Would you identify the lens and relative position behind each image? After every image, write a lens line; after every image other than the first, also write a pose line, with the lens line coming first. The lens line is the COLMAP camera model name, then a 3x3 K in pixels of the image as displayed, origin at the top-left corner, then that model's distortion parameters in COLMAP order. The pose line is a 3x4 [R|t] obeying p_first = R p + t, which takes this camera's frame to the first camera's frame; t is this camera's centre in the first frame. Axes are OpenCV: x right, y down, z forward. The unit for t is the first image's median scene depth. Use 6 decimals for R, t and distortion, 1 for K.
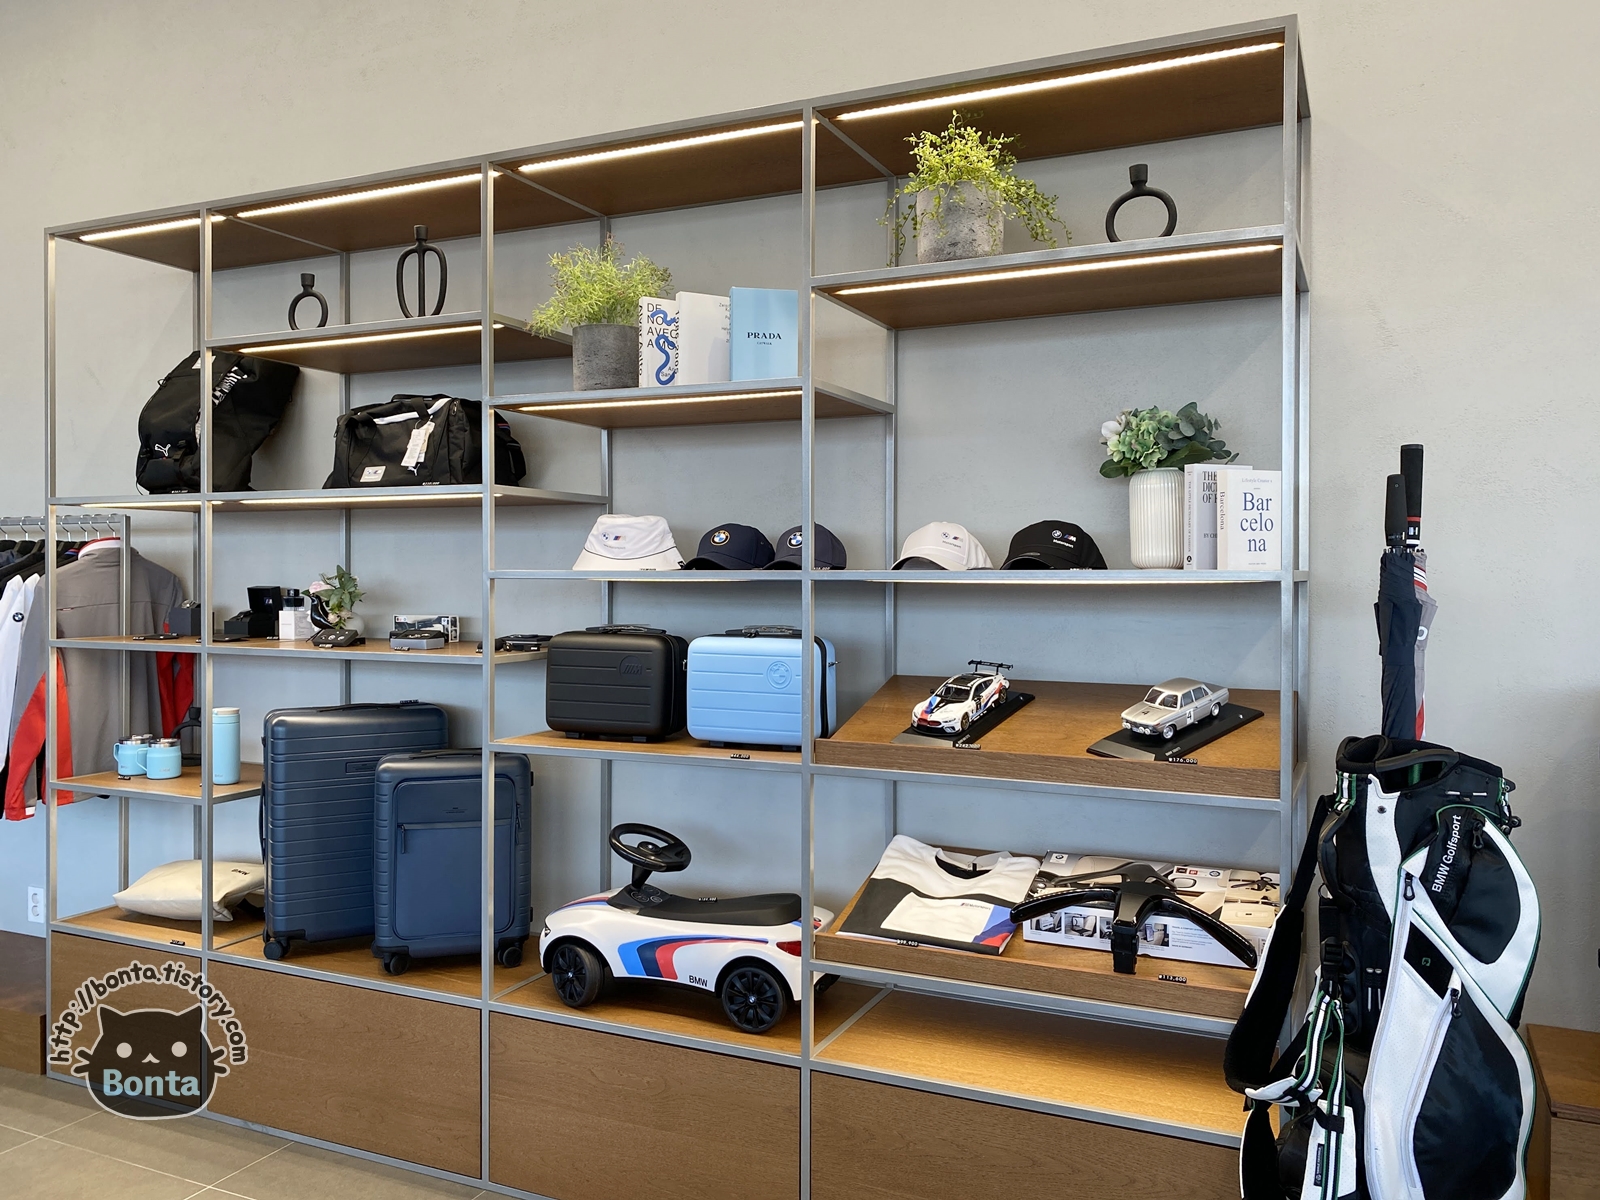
lens RADIAL K [[1242.6, 0, 801.3], [0, 1242.6, 597.6], [0, 0, 1]] dist [0.001253, 0.000679]
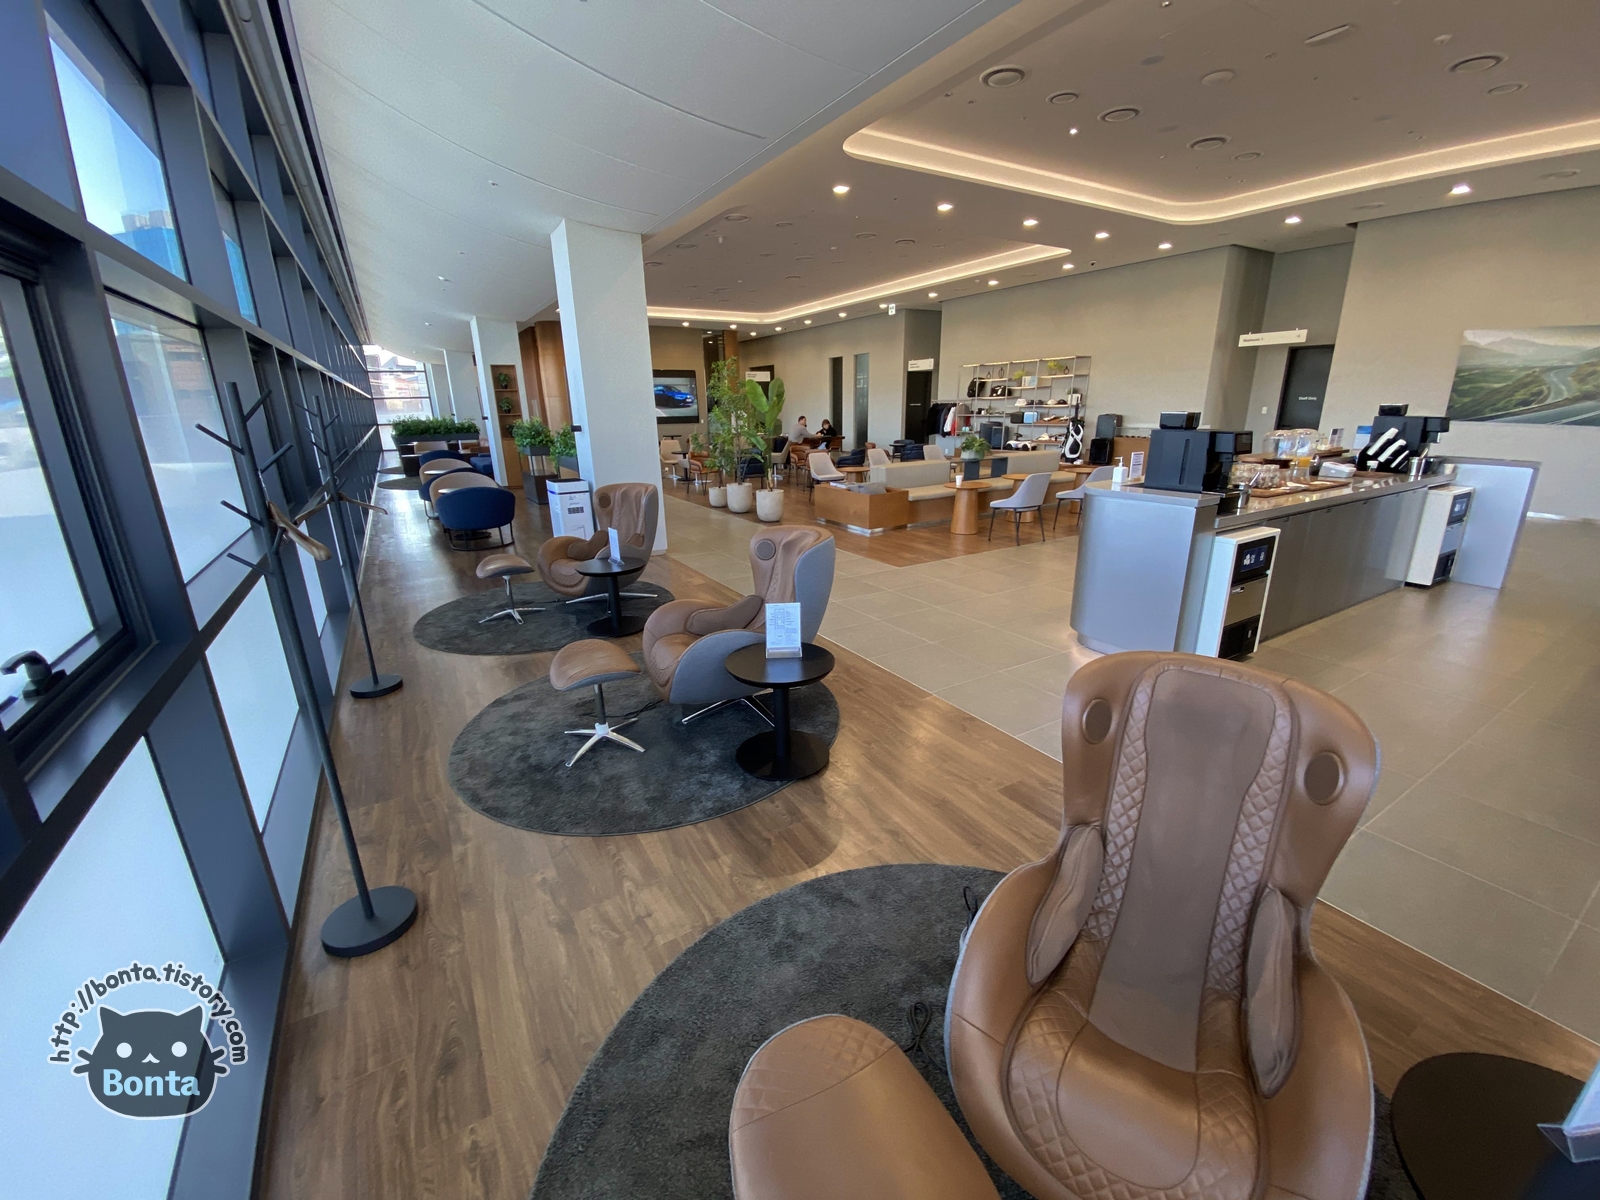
lens RADIAL K [[647.8, 0, 797.6], [0, 647.8, 604.8], [0, 0, 1]] dist [0.001605, 0.000028]
pose [[0.823834, 0.156022, -0.544935, 1.360462], [-0.008123, 0.964523, 0.263875, 0.152053], [0.566772, -0.212963, 0.795874, -4.114815]]
